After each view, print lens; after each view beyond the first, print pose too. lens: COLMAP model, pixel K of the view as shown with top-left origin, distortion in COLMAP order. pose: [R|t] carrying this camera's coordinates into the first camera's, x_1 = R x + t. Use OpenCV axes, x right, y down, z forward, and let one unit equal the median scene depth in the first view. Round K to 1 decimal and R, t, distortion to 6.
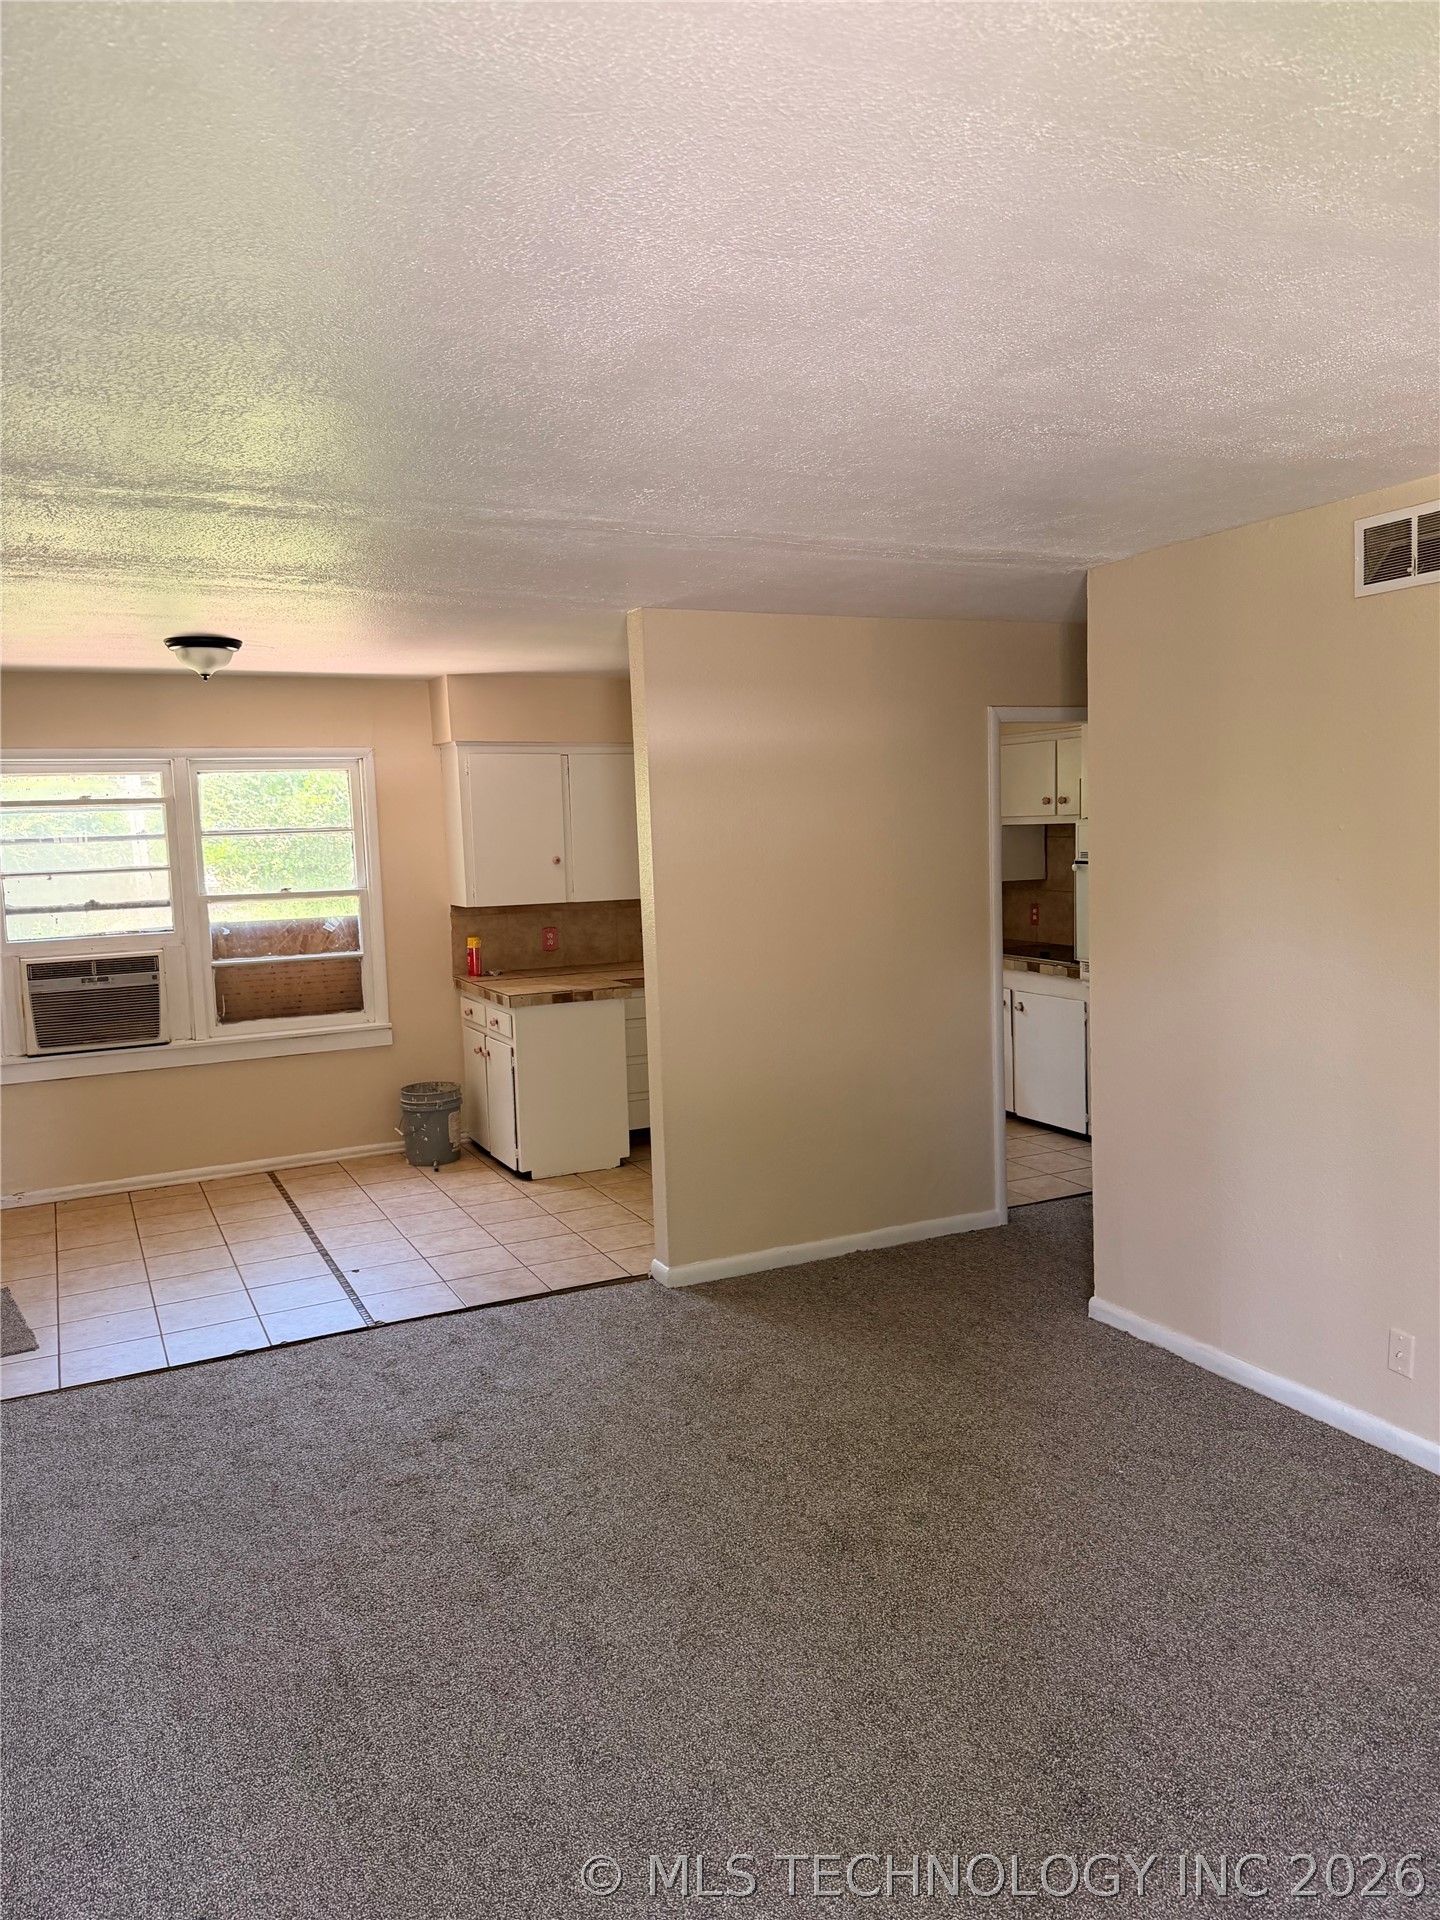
lens RADIAL K [[1329.2, 0, 720.7], [0, 1329.2, 953.5], [0, 0, 1]] dist [0.189055, -0.396767]
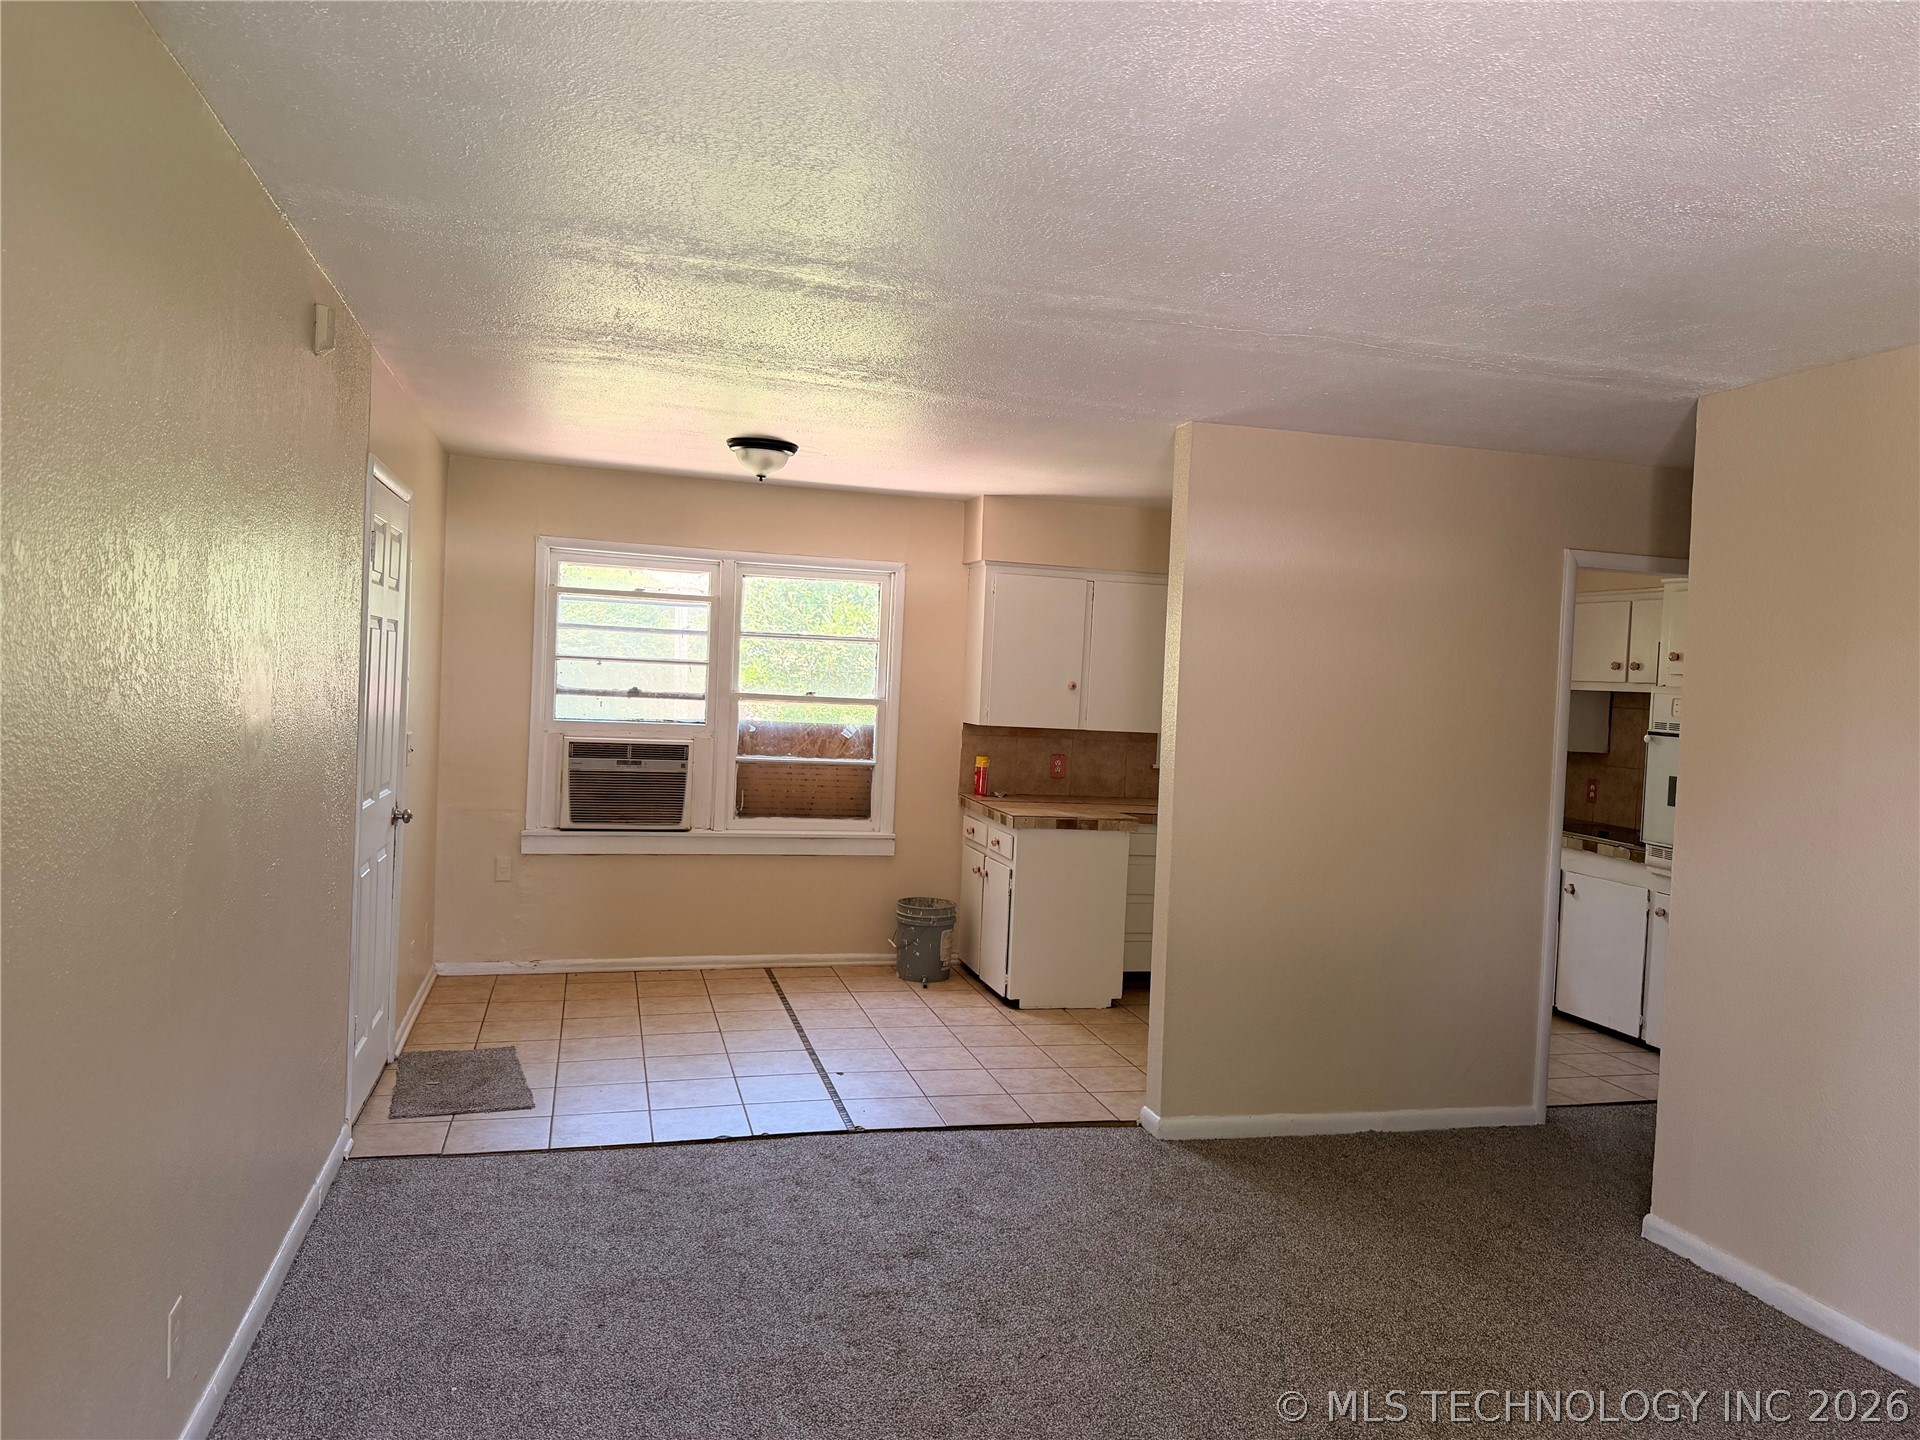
lens RADIAL K [[1331.6, 0, 972.8], [0, 1331.6, 722.0], [0, 0, 1]] dist [0.155061, -0.287743]
pose [[0.979150, 0.084767, -0.184608, -0.012612], [-0.096679, 0.993711, -0.056491, 0.020986], [0.178659, 0.073160, 0.981187, 0.028211]]
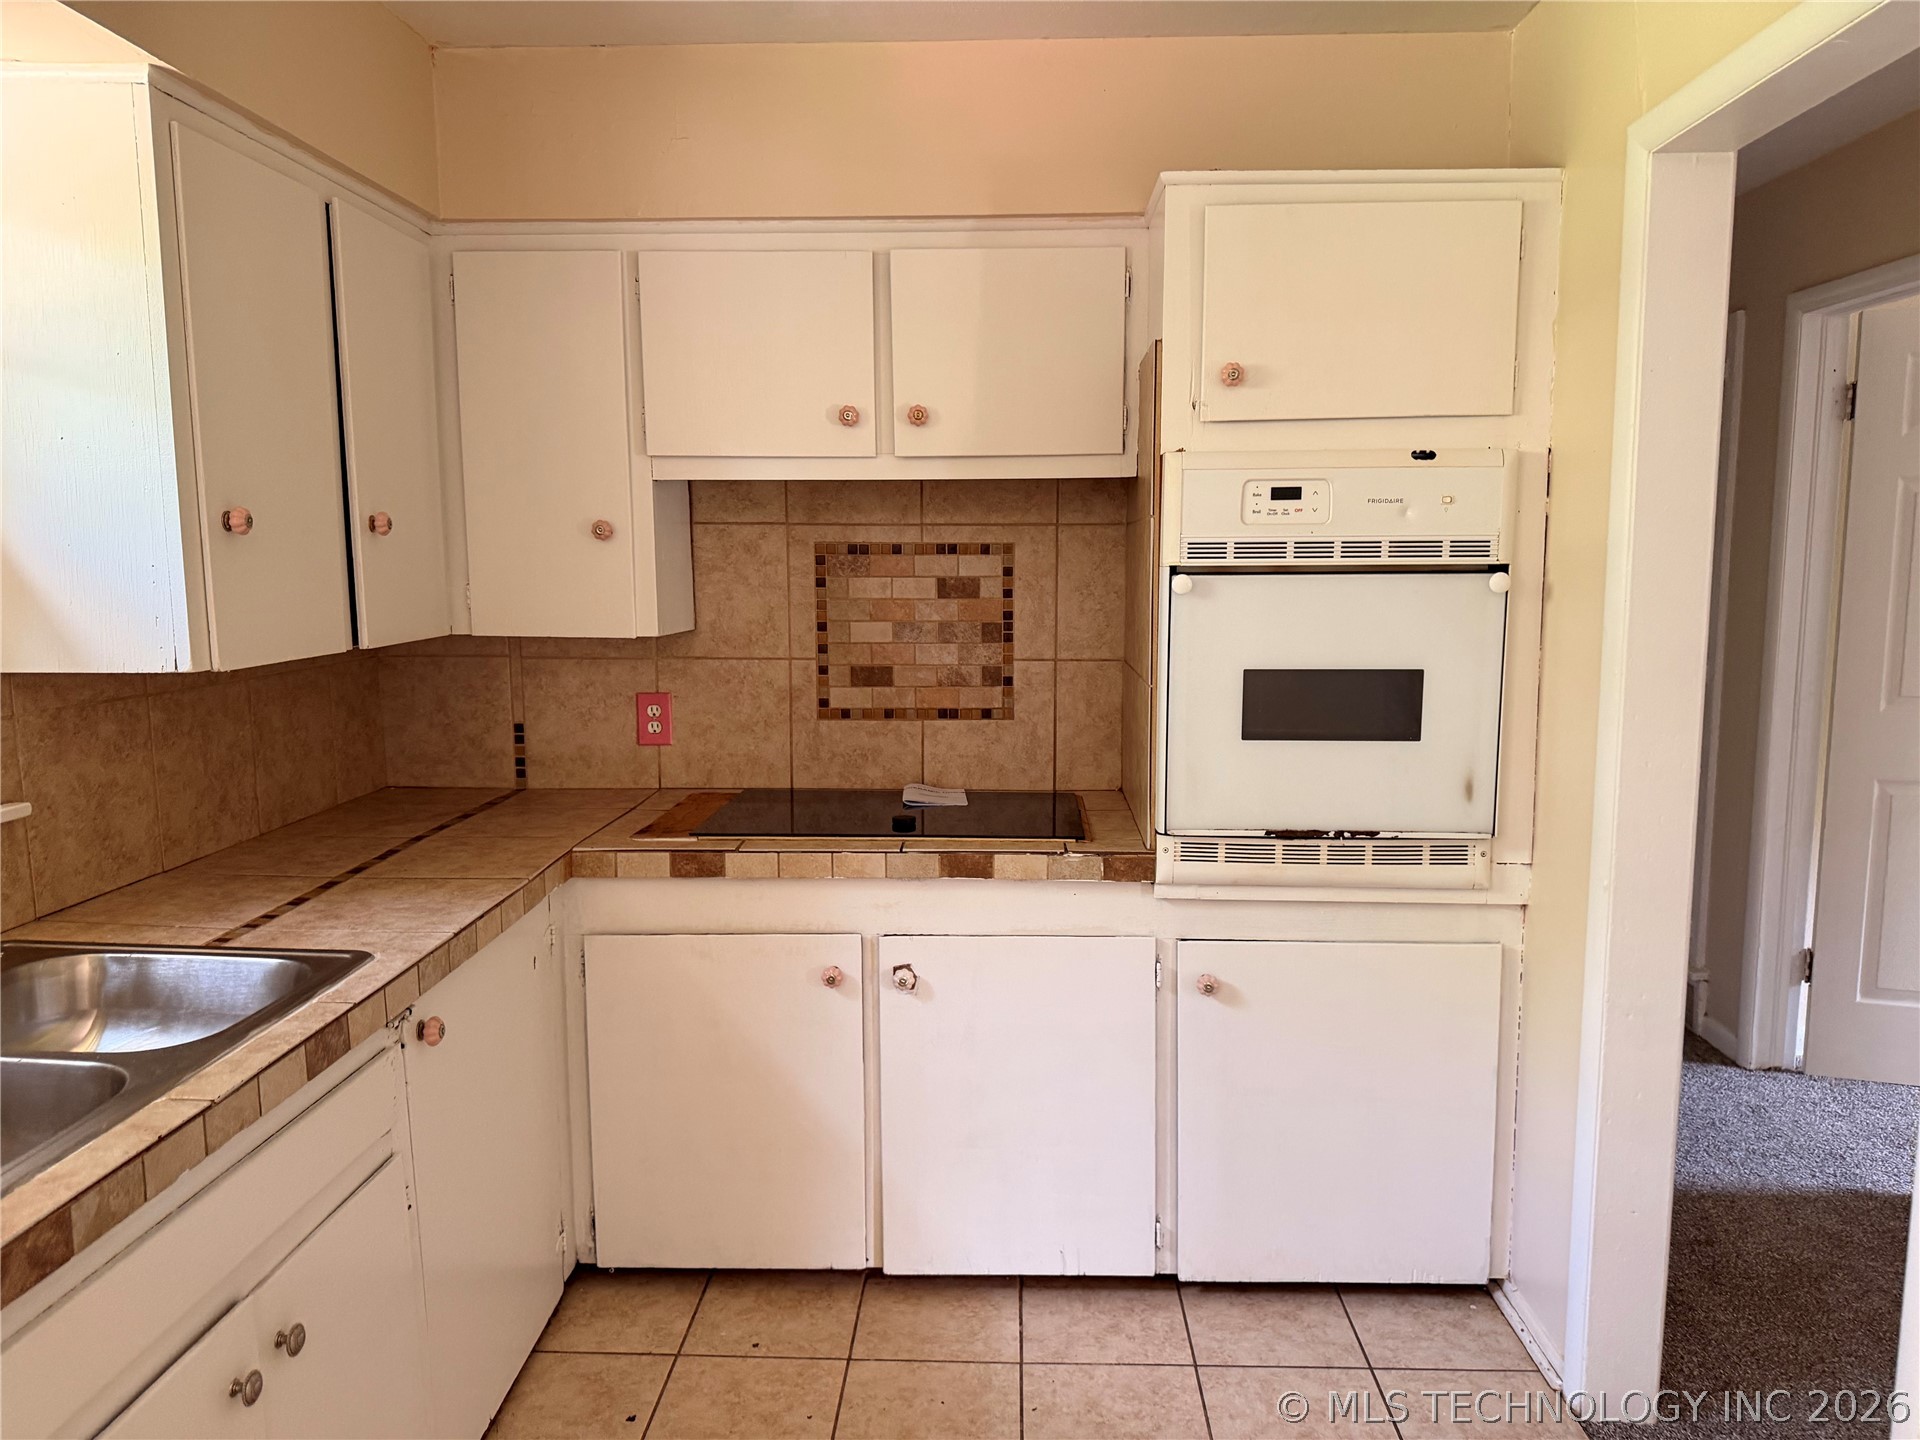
lens RADIAL K [[1331.6, 0, 972.8], [0, 1331.6, 722.0], [0, 0, 1]] dist [0.155061, -0.287743]
pose [[0.470229, -0.082035, 0.878724, -0.089644], [0.080722, 0.995495, 0.049741, -0.051384], [-0.878845, 0.047543, 0.474732, 0.918193]]
